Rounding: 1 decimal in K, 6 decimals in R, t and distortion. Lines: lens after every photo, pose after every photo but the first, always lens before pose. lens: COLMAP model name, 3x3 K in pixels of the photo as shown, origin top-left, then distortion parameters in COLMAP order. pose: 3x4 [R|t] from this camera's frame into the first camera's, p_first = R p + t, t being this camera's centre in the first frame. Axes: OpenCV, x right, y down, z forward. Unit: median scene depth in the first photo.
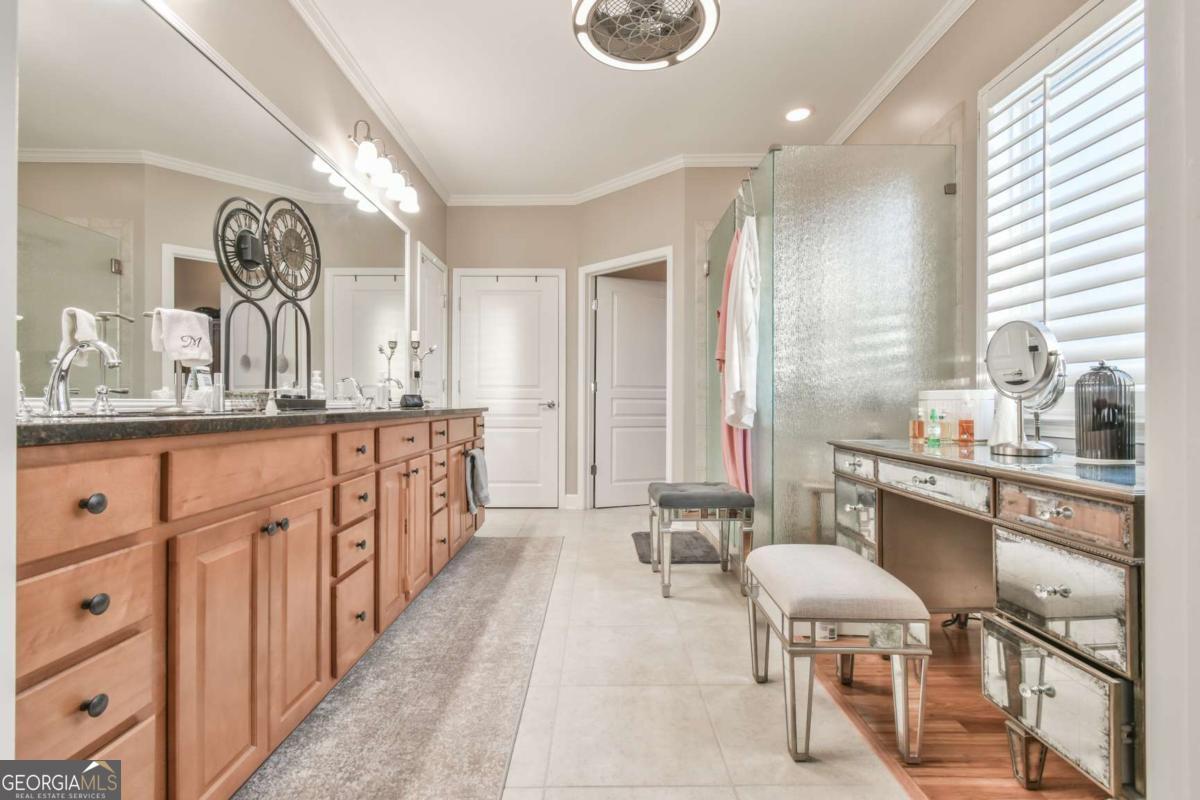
lens RADIAL K [[519.9, 0, 600.1], [0, 519.9, 409.0], [0, 0, 1]] dist [0.002564, -0.000030]
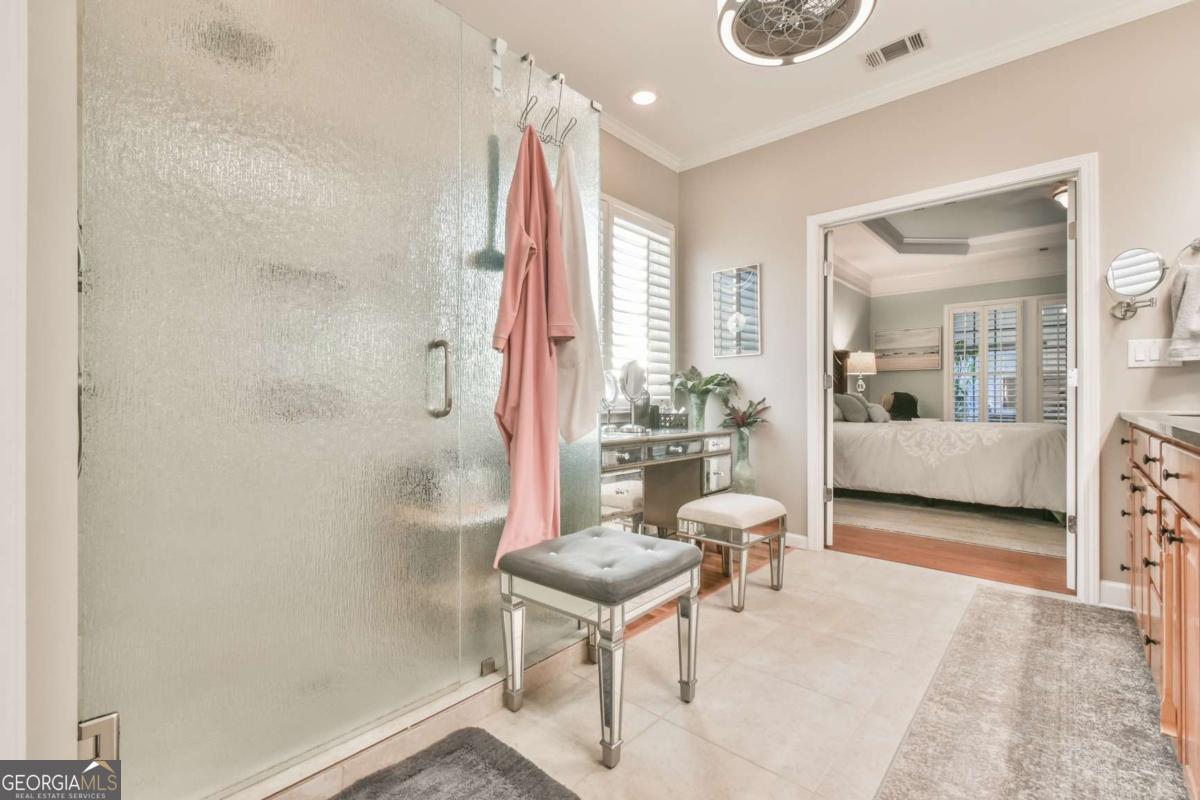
lens RADIAL K [[530.9, 0, 607.2], [0, 530.9, 399.2], [0, 0, 1]] dist [0.001377, -0.000358]
pose [[-0.751824, -0.002435, 0.659360, -0.274446], [0.000170, 0.999992, 0.003887, -0.022409], [-0.659364, 0.003034, -0.751818, 1.796778]]
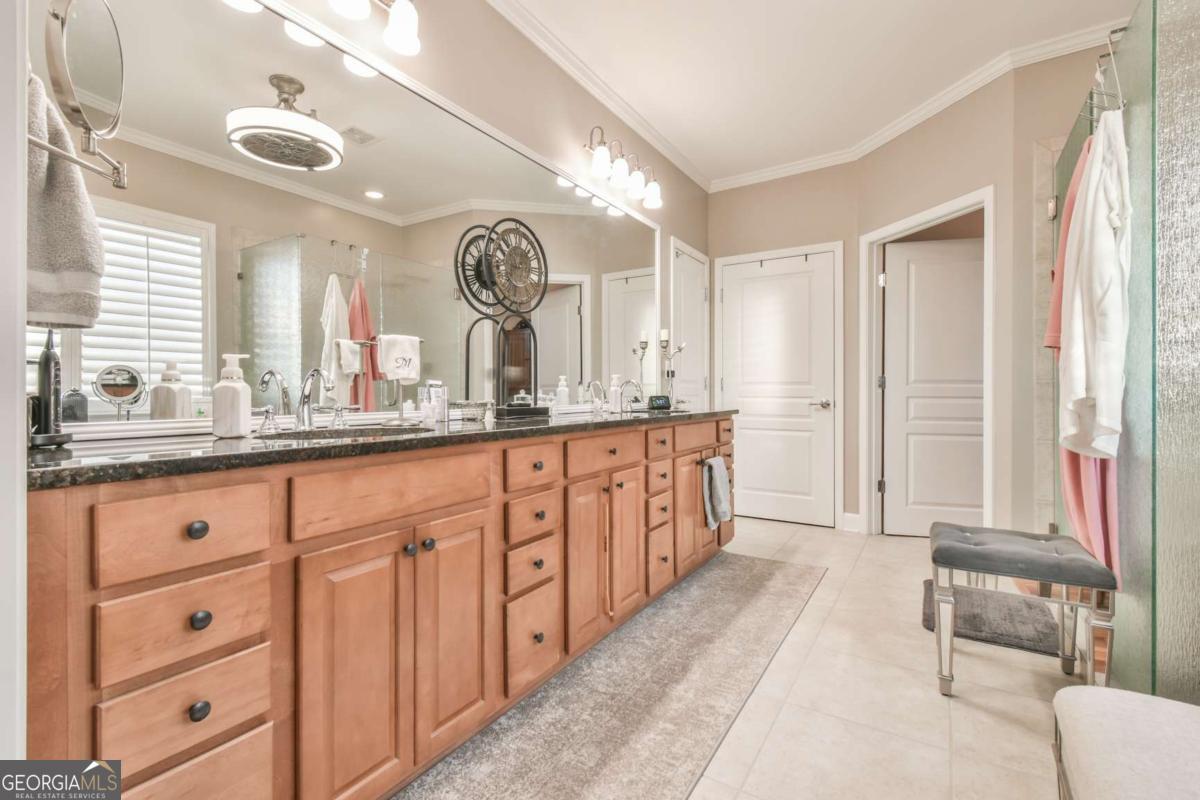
lens RADIAL K [[530.9, 0, 607.2], [0, 530.9, 399.2], [0, 0, 1]] dist [0.001377, -0.000358]
pose [[0.848303, 0.001678, -0.529508, 0.133154], [-0.001885, 0.999998, 0.000149, -0.035277], [0.529508, 0.000872, 0.848305, 0.179228]]
